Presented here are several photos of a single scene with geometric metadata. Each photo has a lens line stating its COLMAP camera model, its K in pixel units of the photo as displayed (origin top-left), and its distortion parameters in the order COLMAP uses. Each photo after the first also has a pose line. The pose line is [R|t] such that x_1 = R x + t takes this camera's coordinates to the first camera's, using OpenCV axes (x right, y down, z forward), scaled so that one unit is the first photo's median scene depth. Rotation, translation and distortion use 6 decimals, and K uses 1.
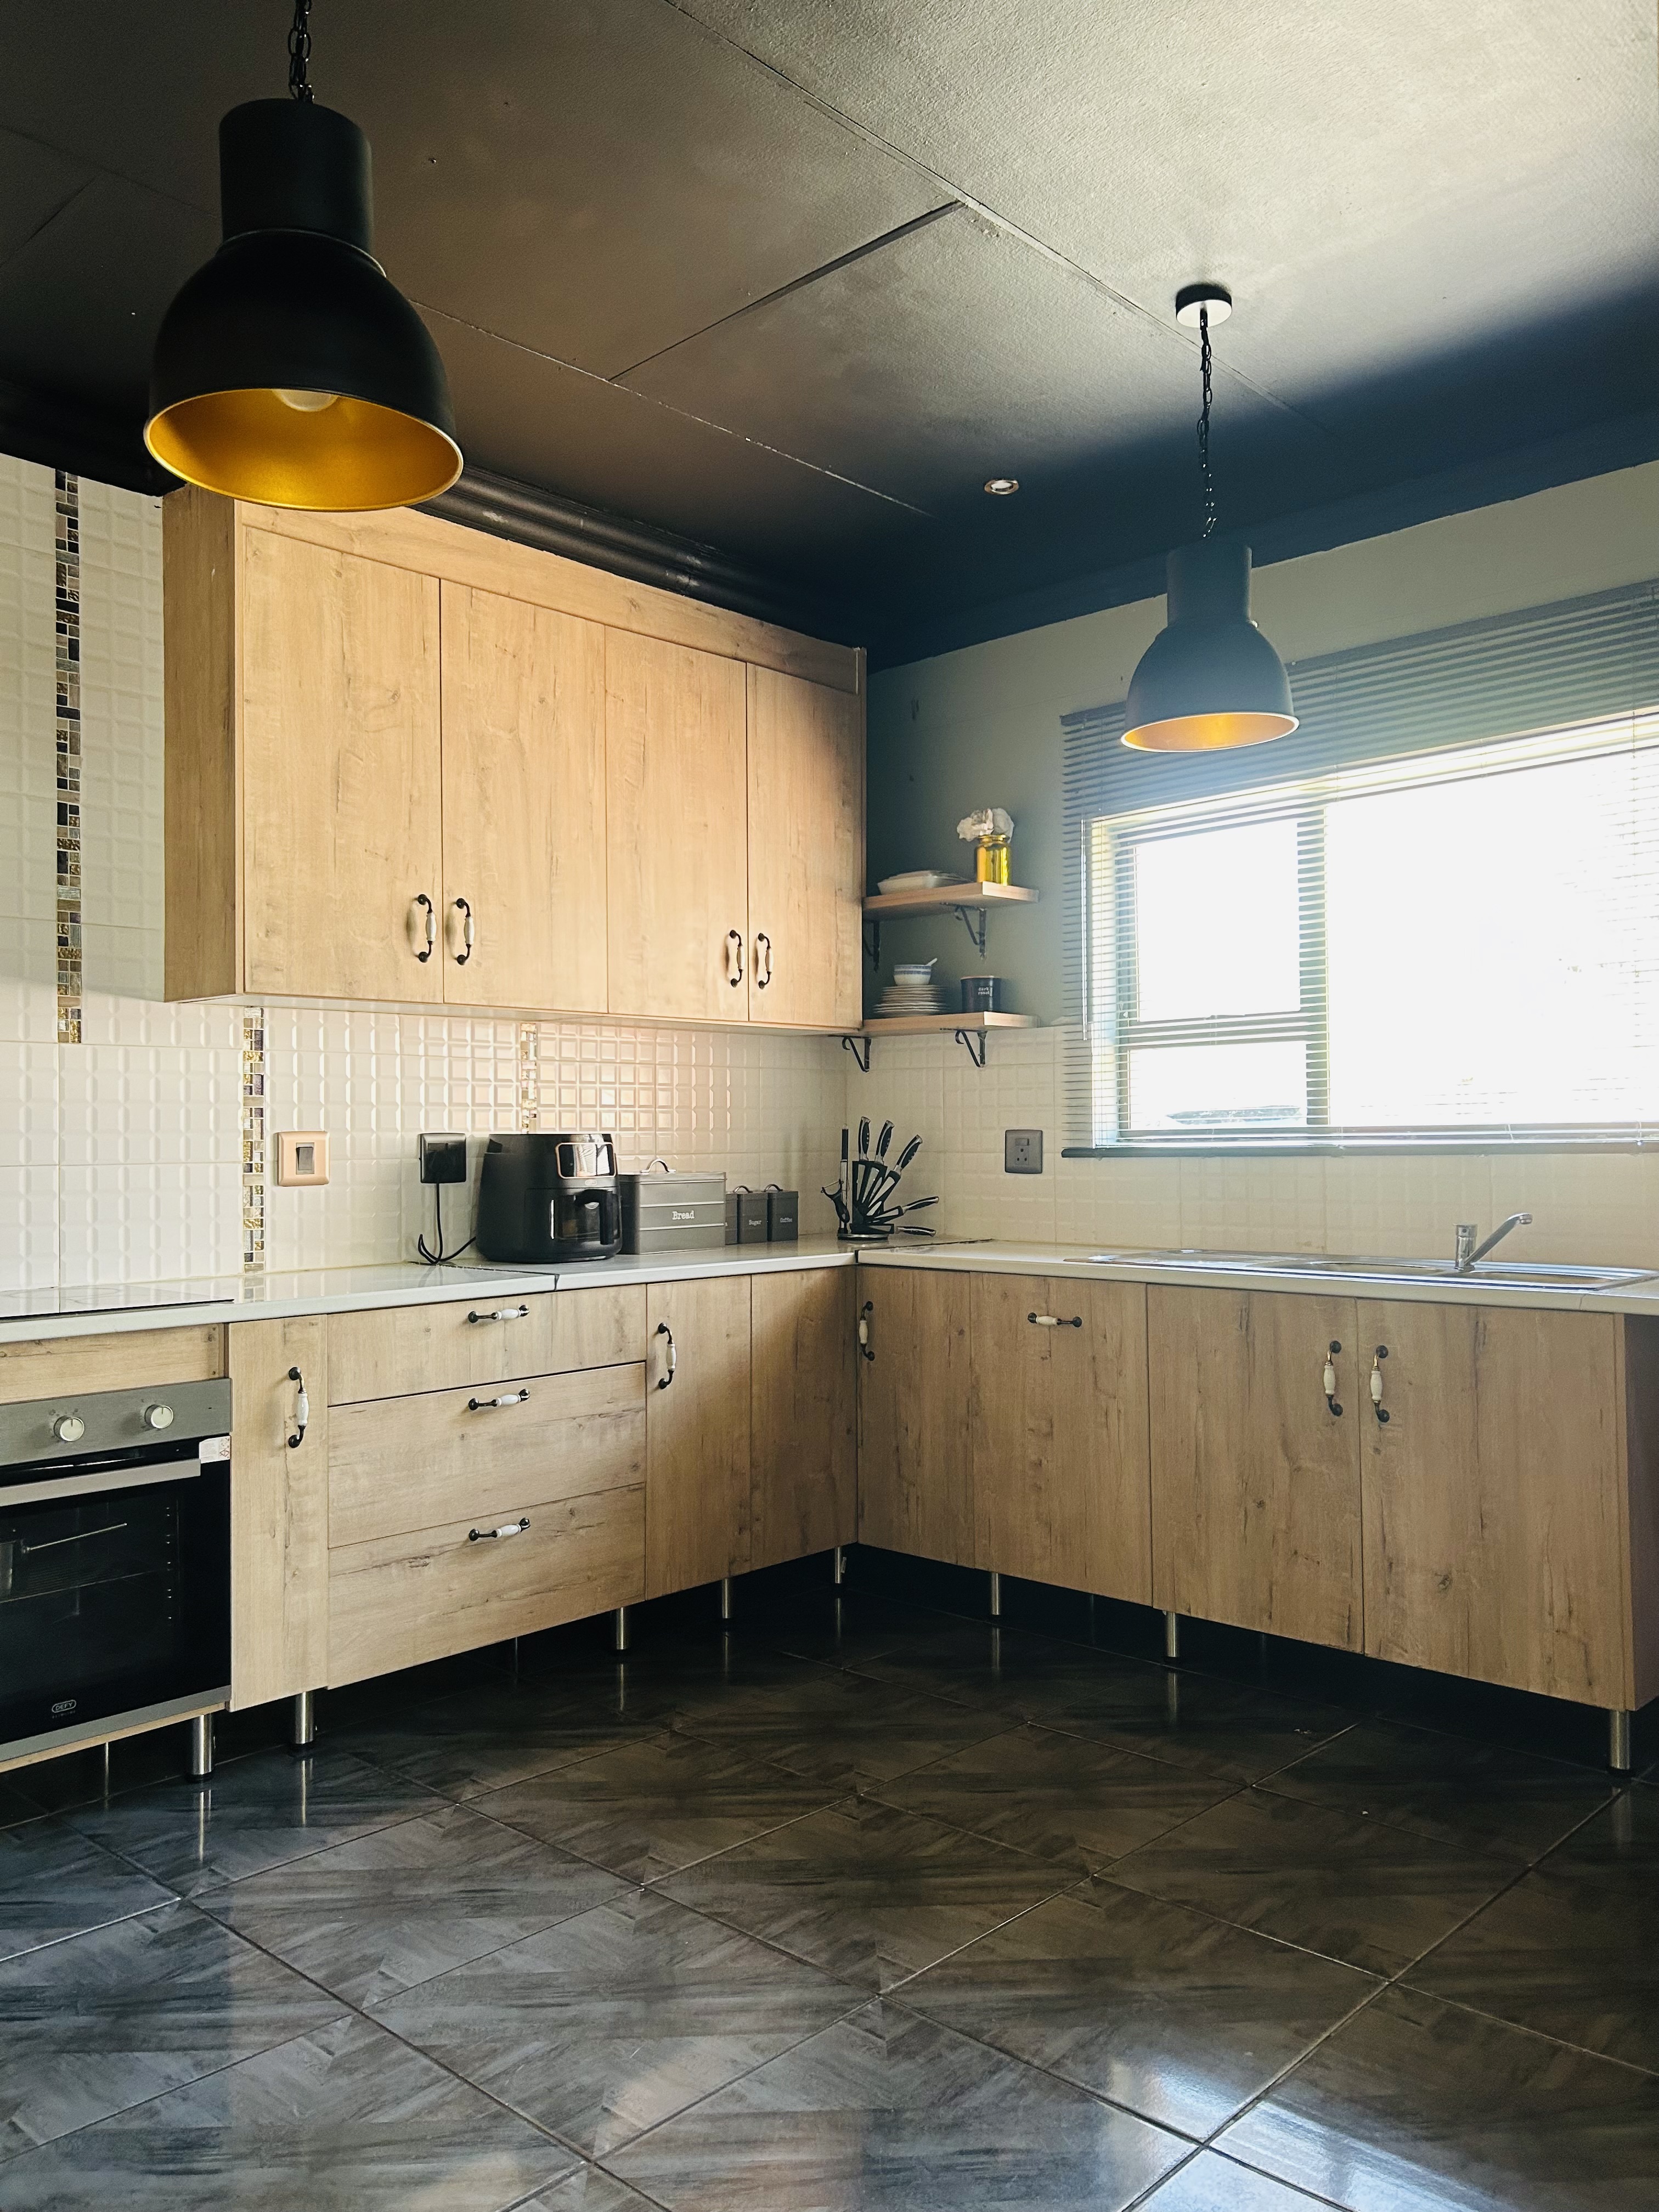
lens RADIAL K [[1660.5, 0, 830.2], [0, 1660.5, 1109.3], [0, 0, 1]] dist [0.024710, -0.029251]
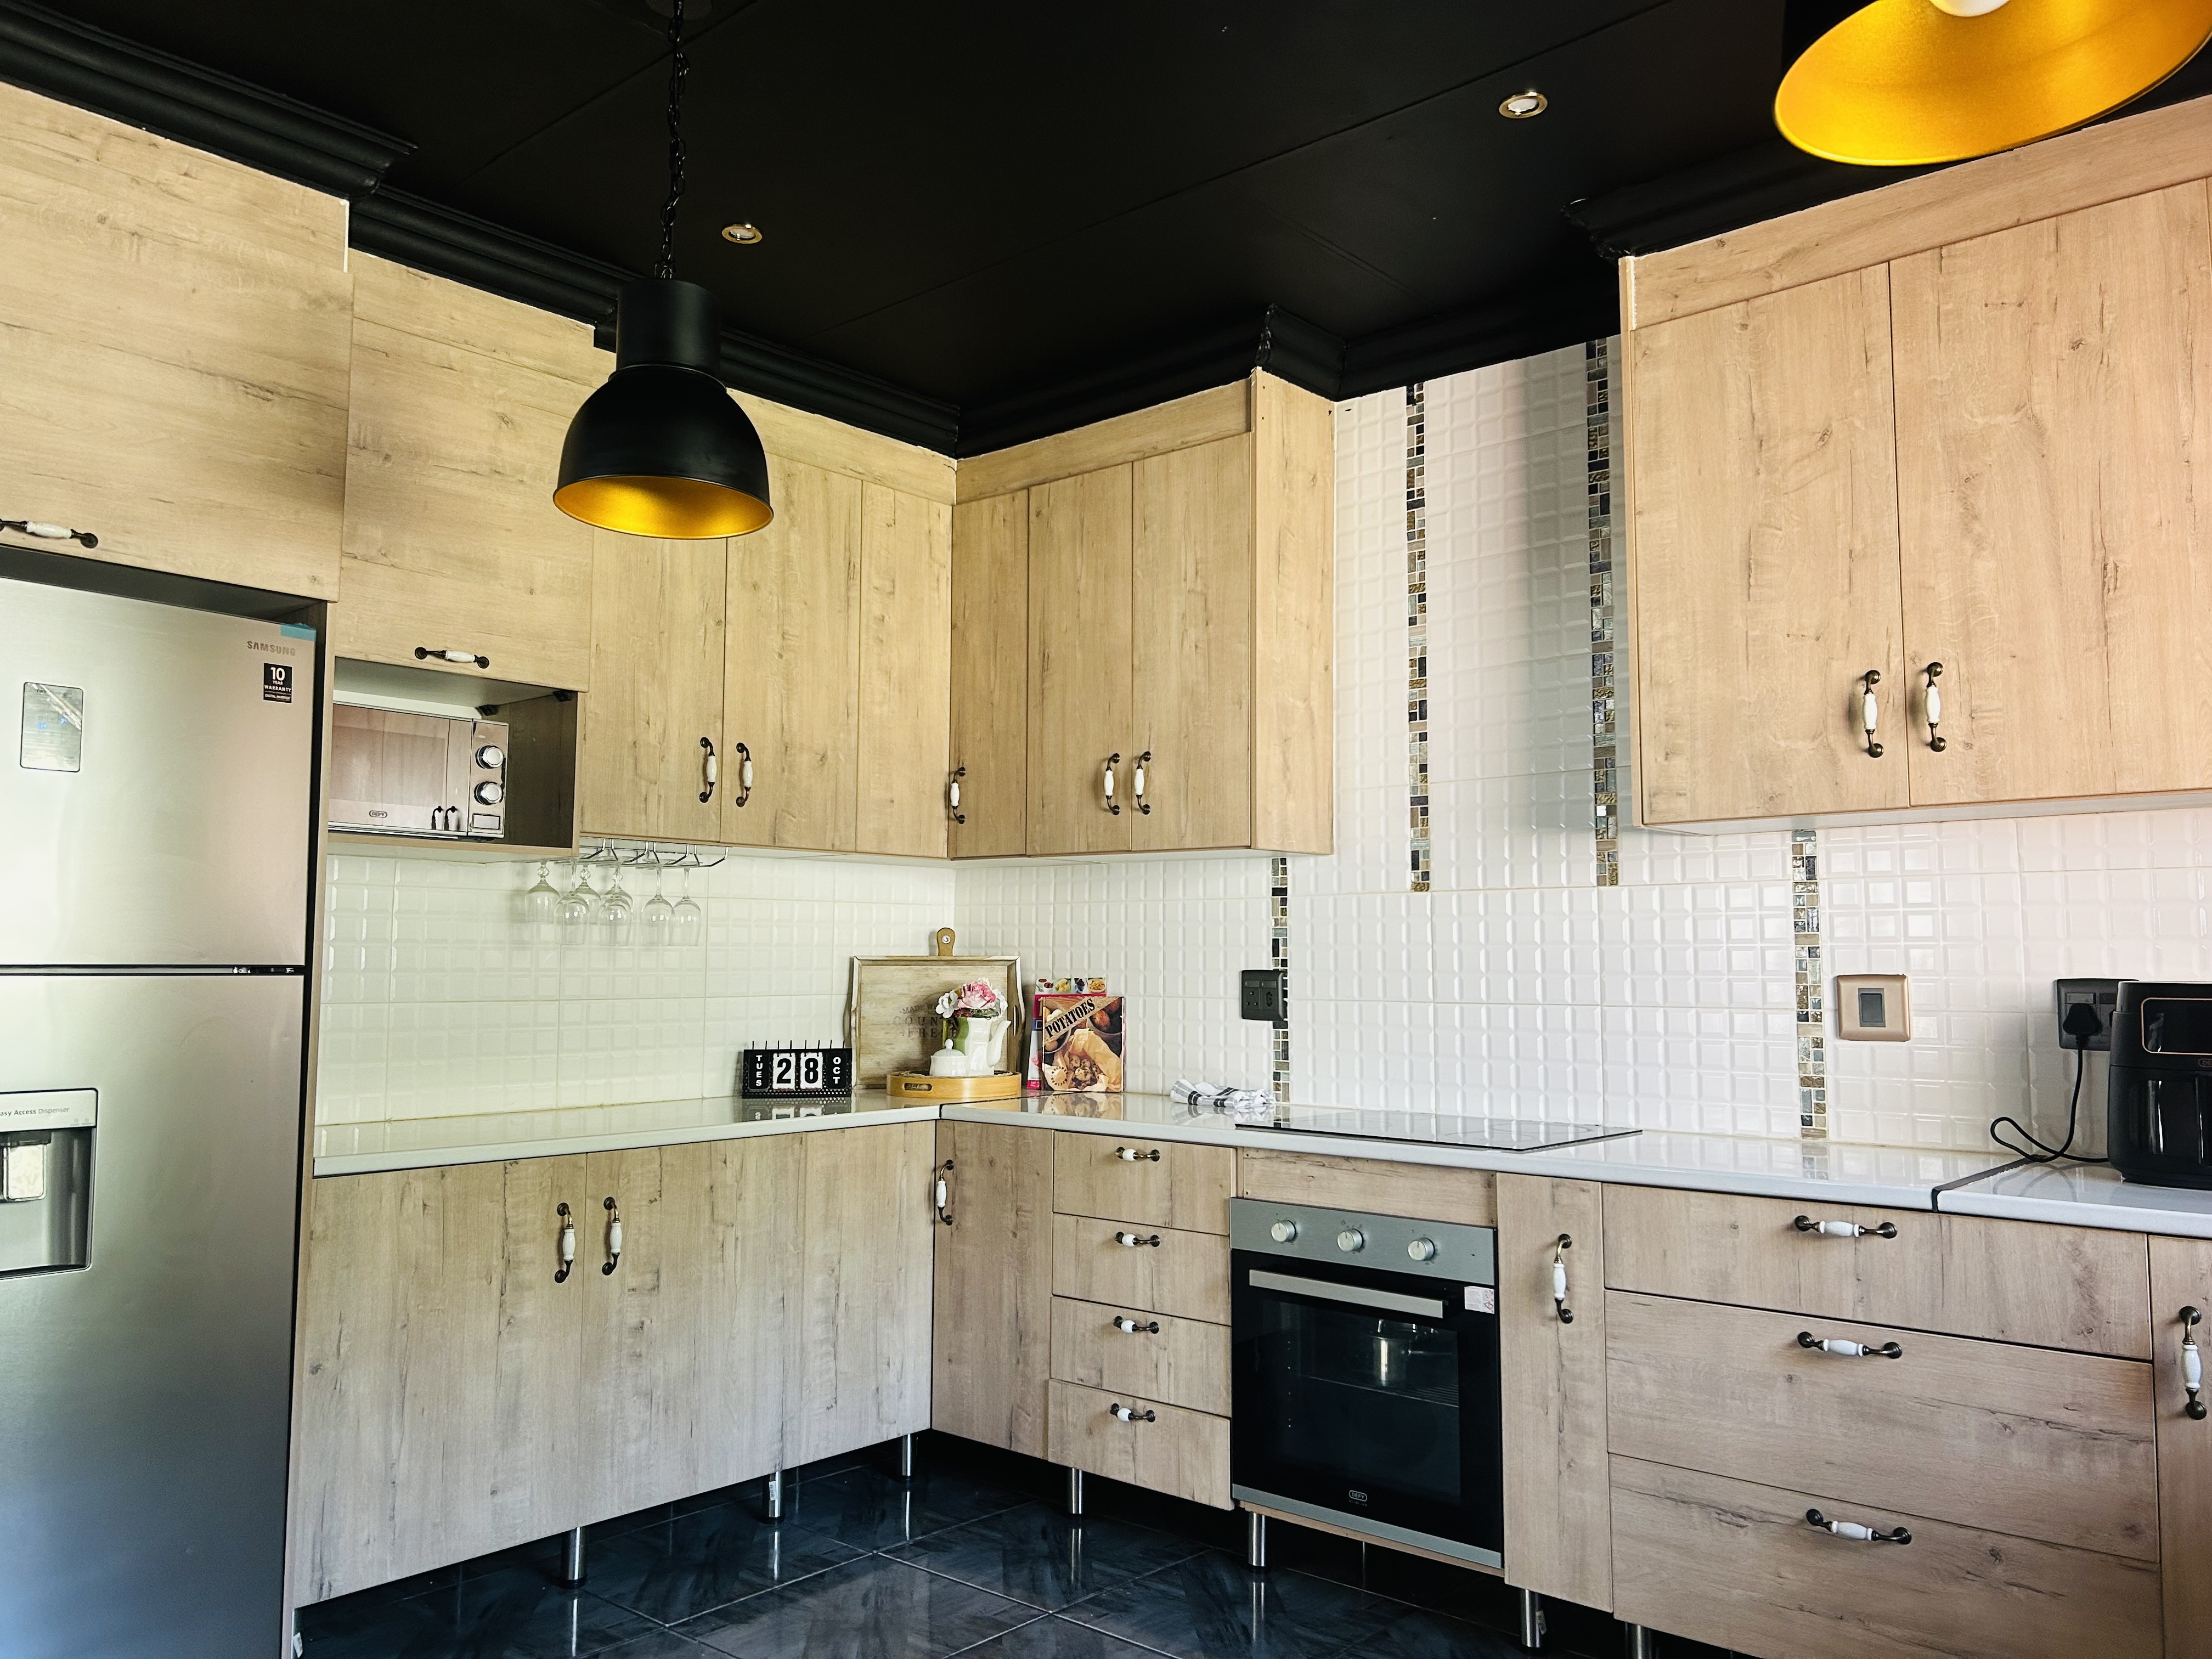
lens RADIAL K [[1660.5, 0, 1103.9], [0, 1660.5, 821.6], [0, 0, 1]] dist [0.024710, -0.029251]
pose [[0.019952, -0.080542, -0.996551, 0.551361], [0.013858, 0.996676, -0.080275, -0.001205], [0.999705, -0.012209, 0.021002, 0.663268]]
